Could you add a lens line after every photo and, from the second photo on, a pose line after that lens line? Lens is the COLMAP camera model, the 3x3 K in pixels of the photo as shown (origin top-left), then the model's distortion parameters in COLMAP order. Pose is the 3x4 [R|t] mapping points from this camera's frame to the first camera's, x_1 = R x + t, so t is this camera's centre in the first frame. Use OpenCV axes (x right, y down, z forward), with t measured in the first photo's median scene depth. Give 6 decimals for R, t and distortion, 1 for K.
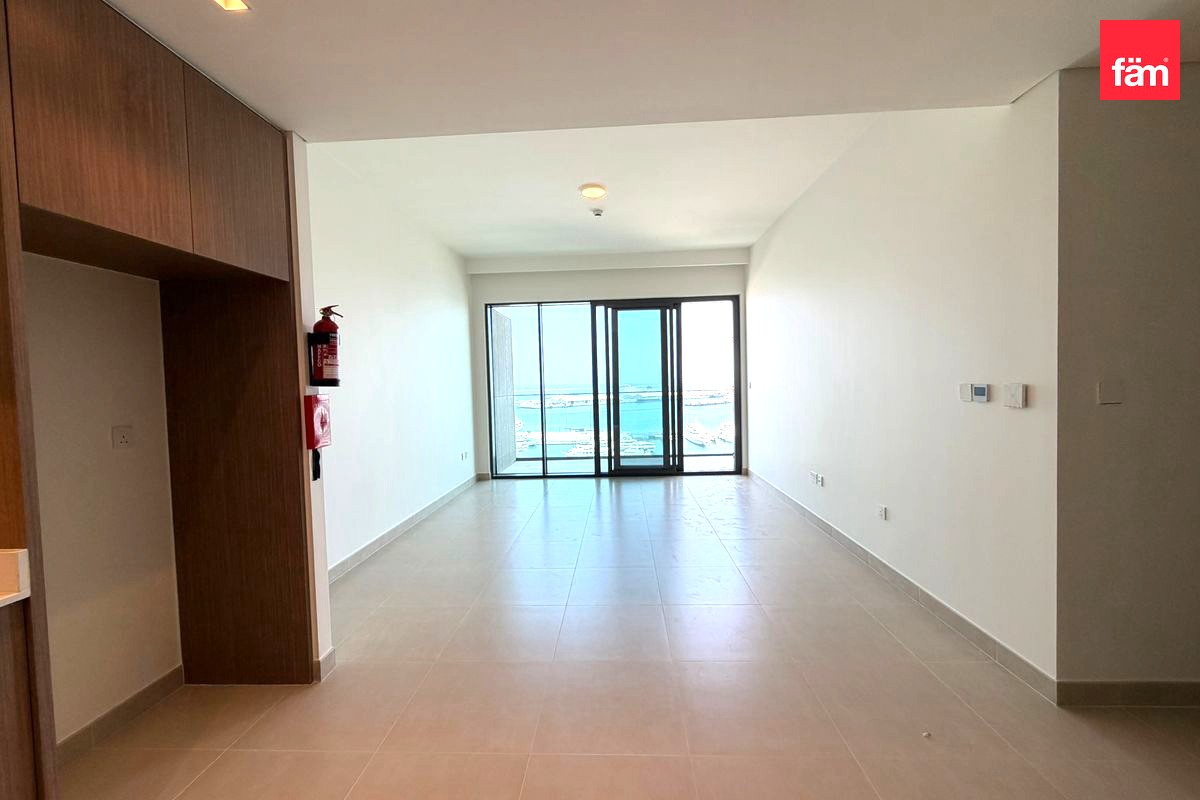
lens RADIAL K [[479.5, 0, 600.0], [0, 479.5, 400.0], [0, 0, 1]] dist [0.000561, -0.000305]
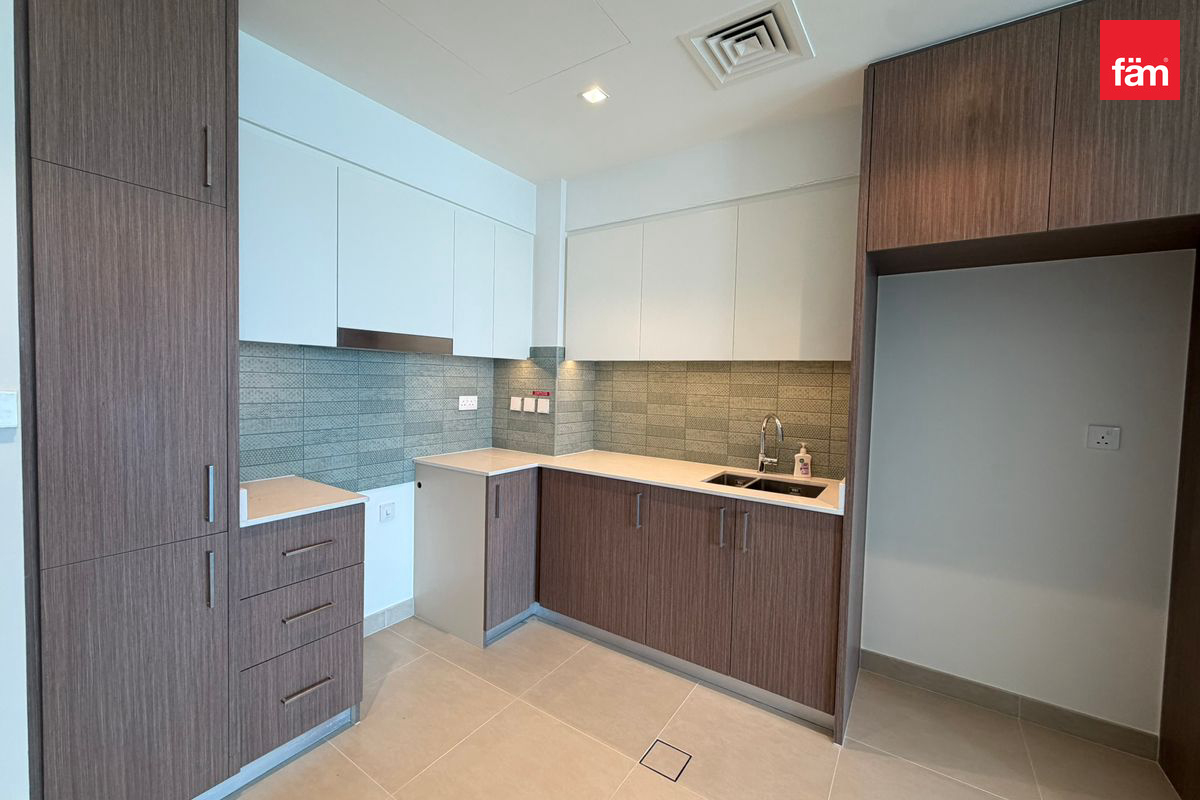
lens RADIAL K [[479.5, 0, 600.0], [0, 479.5, 400.0], [0, 0, 1]] dist [0.000561, -0.000305]
pose [[-0.525024, 0.048061, -0.849729, 0.112848], [-0.046922, 0.995251, 0.085284, -0.010896], [0.849793, 0.084647, -0.520276, 0.259011]]
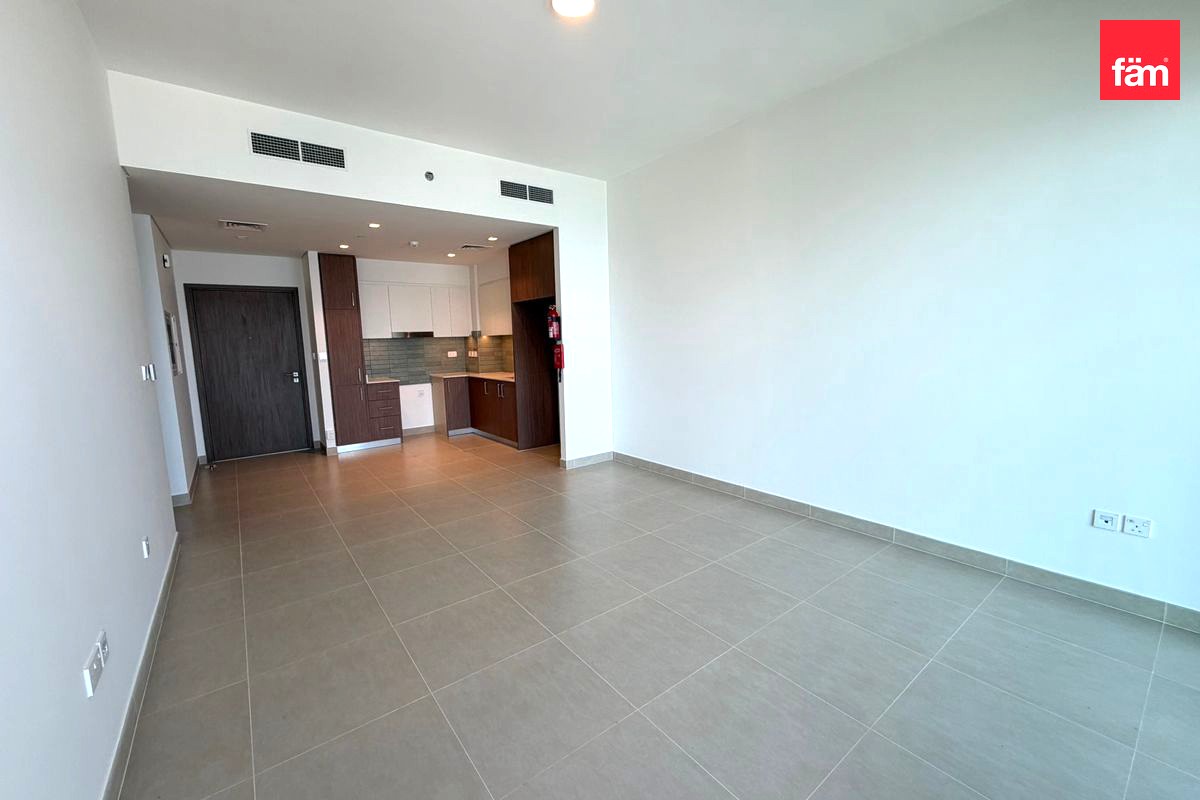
lens RADIAL K [[479.5, 0, 600.0], [0, 479.5, 400.0], [0, 0, 1]] dist [0.000561, -0.000305]
pose [[-0.765735, 0.127913, -0.630308, 0.310580], [0.018489, 0.983996, 0.177227, -0.066386], [0.642891, 0.124055, -0.755845, 1.265931]]
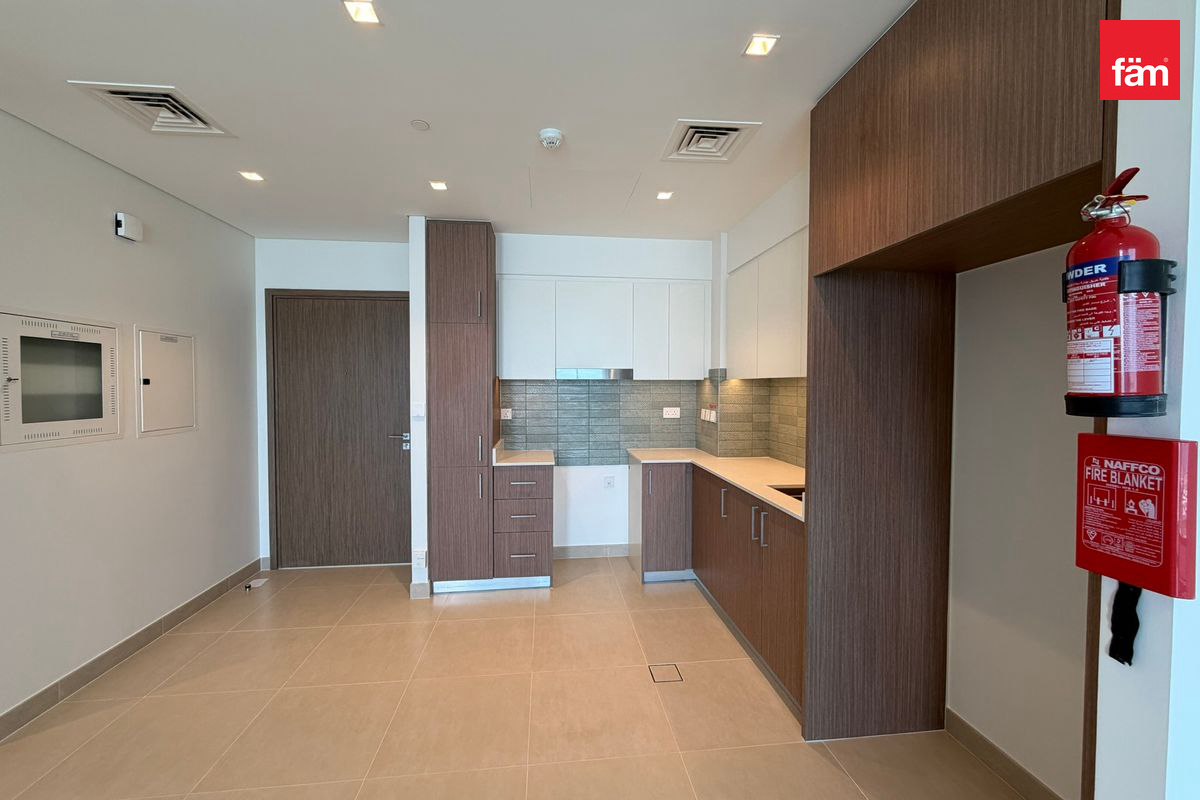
lens RADIAL K [[479.5, 0, 600.0], [0, 479.5, 400.0], [0, 0, 1]] dist [0.000561, -0.000305]
pose [[-0.987836, 0.028296, -0.152903, -0.062586], [0.016946, 0.997037, 0.075028, -0.032291], [0.154573, 0.071524, -0.985389, 0.576901]]
